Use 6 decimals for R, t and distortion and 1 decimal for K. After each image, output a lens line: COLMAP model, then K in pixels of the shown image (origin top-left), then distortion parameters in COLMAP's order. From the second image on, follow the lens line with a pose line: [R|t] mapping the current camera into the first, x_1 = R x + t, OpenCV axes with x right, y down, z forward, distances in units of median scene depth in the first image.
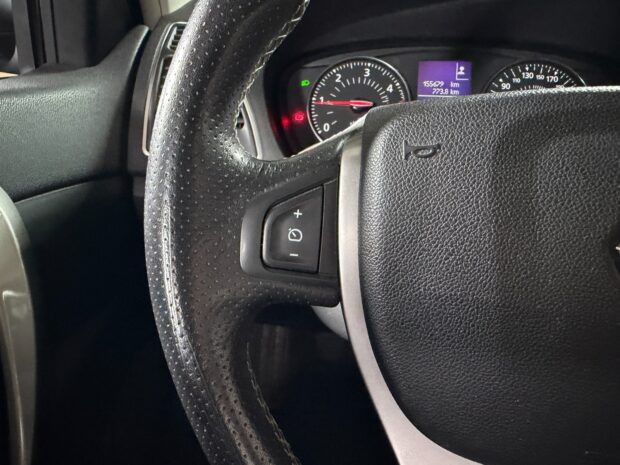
lens RADIAL K [[440.6, 0, 269.7], [0, 440.6, 231.9], [0, 0, 1]] dist [0.047163, -0.050357]
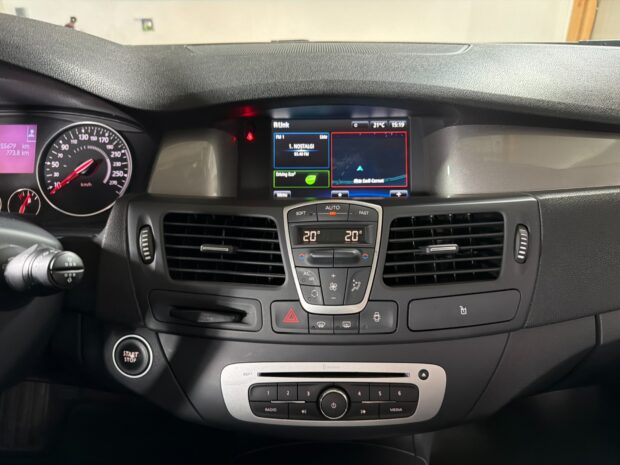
lens RADIAL K [[441.0, 0, 310.0], [0, 441.0, 232.5], [0, 0, 1]] dist [0.083526, -0.139132]
pose [[0.992485, -0.054667, 0.109475, 1.002423], [0.059238, 0.997484, -0.038938, -0.038142], [-0.107071, 0.045130, 0.993227, -0.150970]]
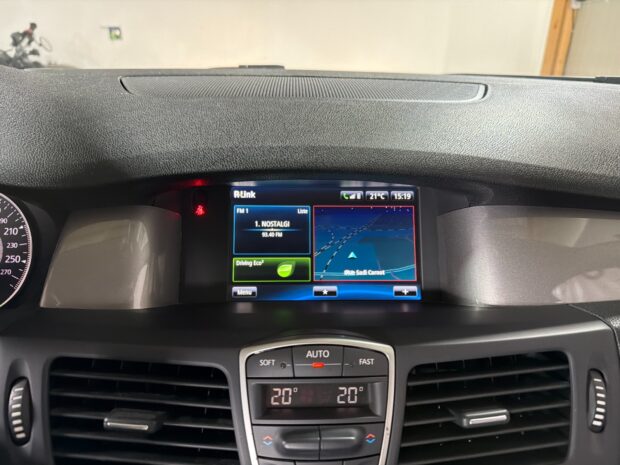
lens RADIAL K [[445.9, 0, 310.0], [0, 445.9, 232.5], [0, 0, 1]] dist [0.048993, -0.083462]
pose [[0.985522, -0.046752, 0.162974, 1.047471], [0.056960, 0.996659, -0.058538, -0.223568], [-0.159692, 0.066973, 0.984892, 0.124260]]
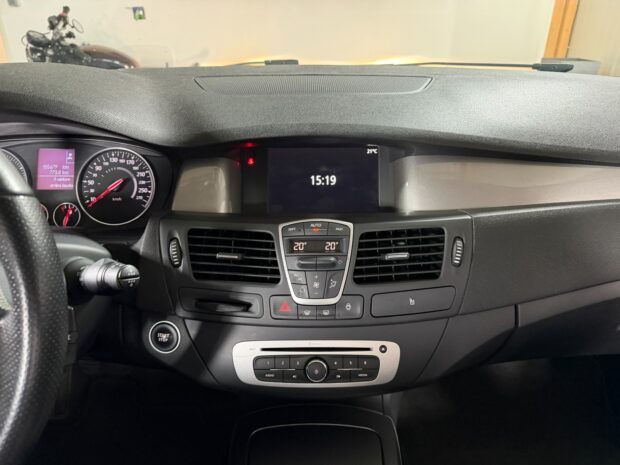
lens RADIAL K [[441.0, 0, 310.0], [0, 441.0, 232.5], [0, 0, 1]] dist [0.083526, -0.139132]
pose [[0.989935, -0.059455, 0.128430, 0.981100], [0.059866, 0.998206, 0.000656, -0.096507], [-0.128239, 0.007040, 0.991718, -0.416778]]
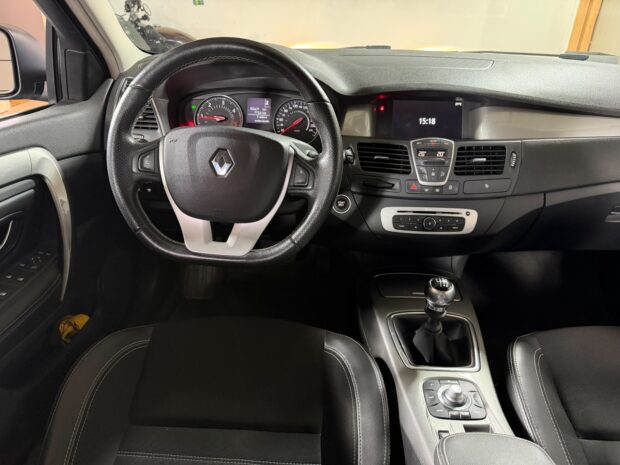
lens RADIAL K [[441.0, 0, 310.0], [0, 441.0, 232.5], [0, 0, 1]] dist [0.083526, -0.139132]
pose [[0.994412, -0.024534, 0.102679, 0.412010], [0.021991, 0.999425, 0.025824, 0.214461], [-0.103254, -0.023422, 0.994379, -1.186518]]
